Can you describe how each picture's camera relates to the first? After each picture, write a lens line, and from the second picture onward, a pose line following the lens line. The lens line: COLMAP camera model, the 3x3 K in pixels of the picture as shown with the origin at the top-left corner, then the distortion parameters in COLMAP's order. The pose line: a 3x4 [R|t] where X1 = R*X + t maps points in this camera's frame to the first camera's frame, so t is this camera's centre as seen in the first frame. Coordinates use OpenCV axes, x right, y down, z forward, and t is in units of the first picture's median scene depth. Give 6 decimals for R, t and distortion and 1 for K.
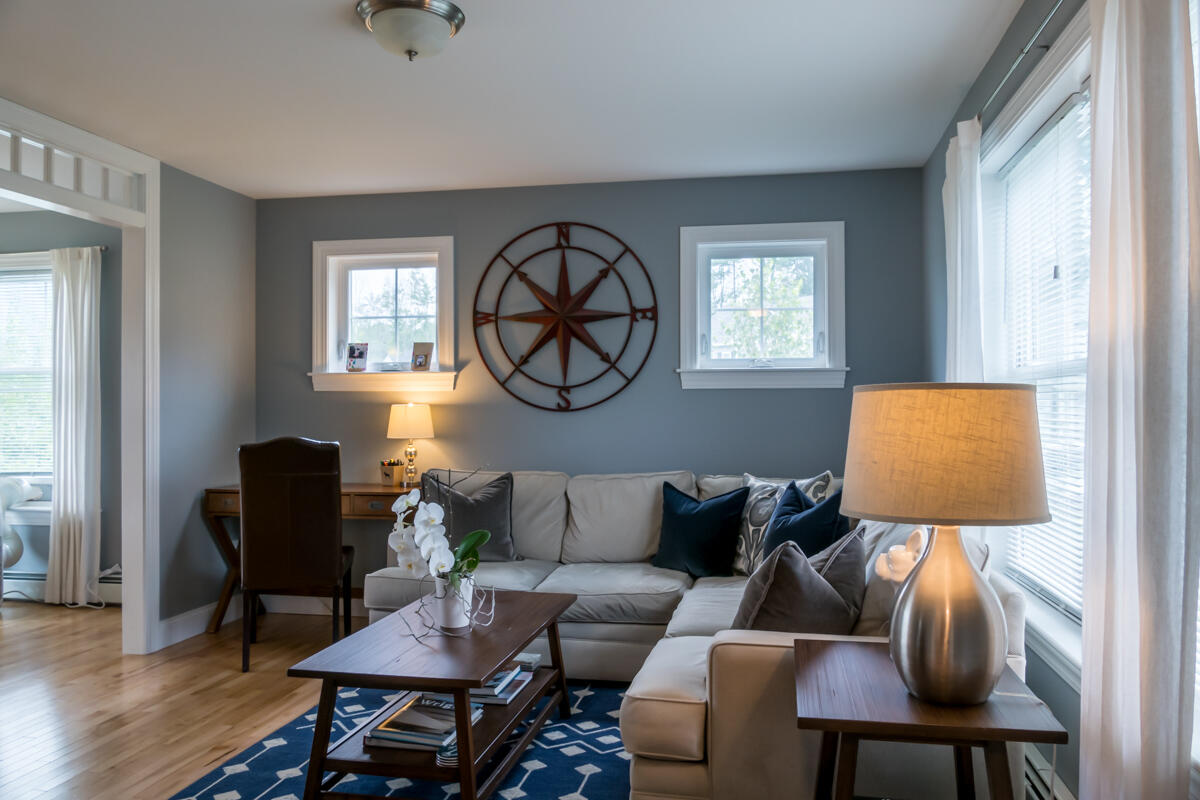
lens RADIAL K [[902.5, 0, 603.7], [0, 902.5, 418.4], [0, 0, 1]] dist [0.002181, 0.002717]
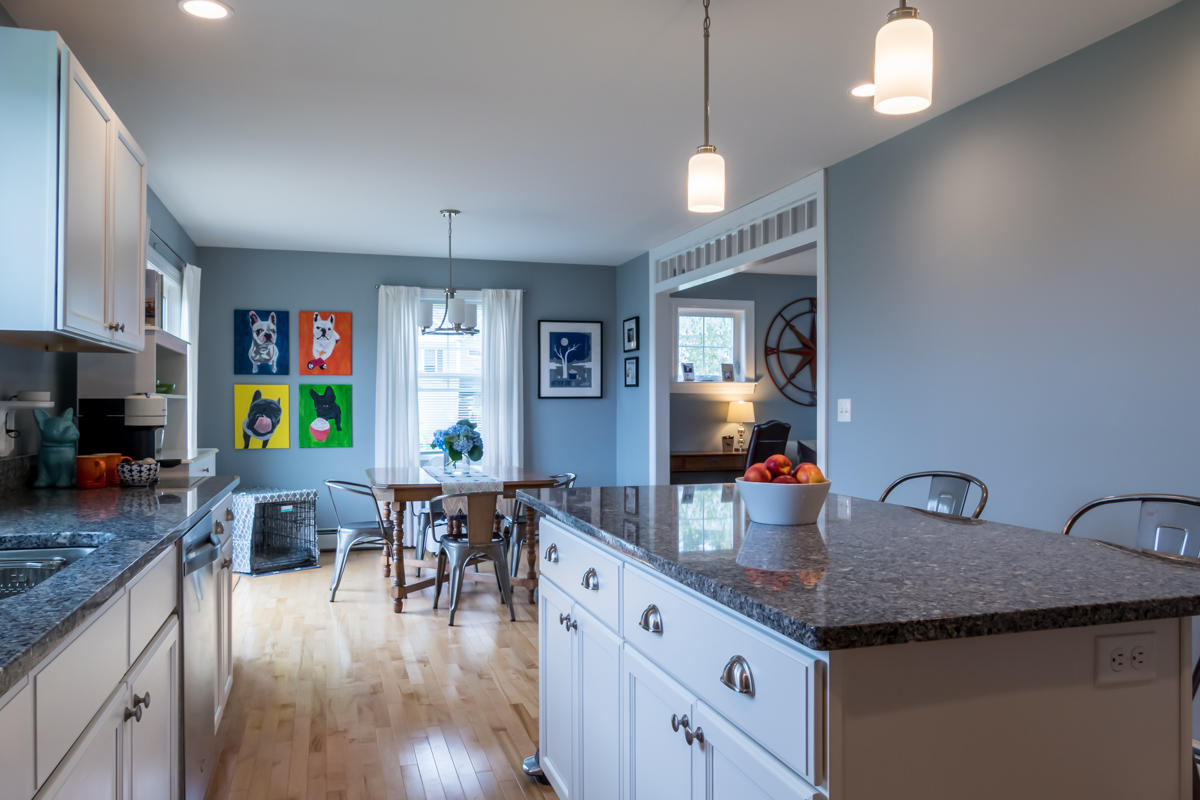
lens RADIAL K [[902.5, 0, 603.7], [0, 902.5, 418.4], [0, 0, 1]] dist [0.002181, 0.002717]
pose [[0.882020, -0.007538, 0.471151, -1.210030], [0.004353, 0.999960, 0.007850, 0.001053], [-0.471192, -0.004873, 0.882017, -0.347457]]
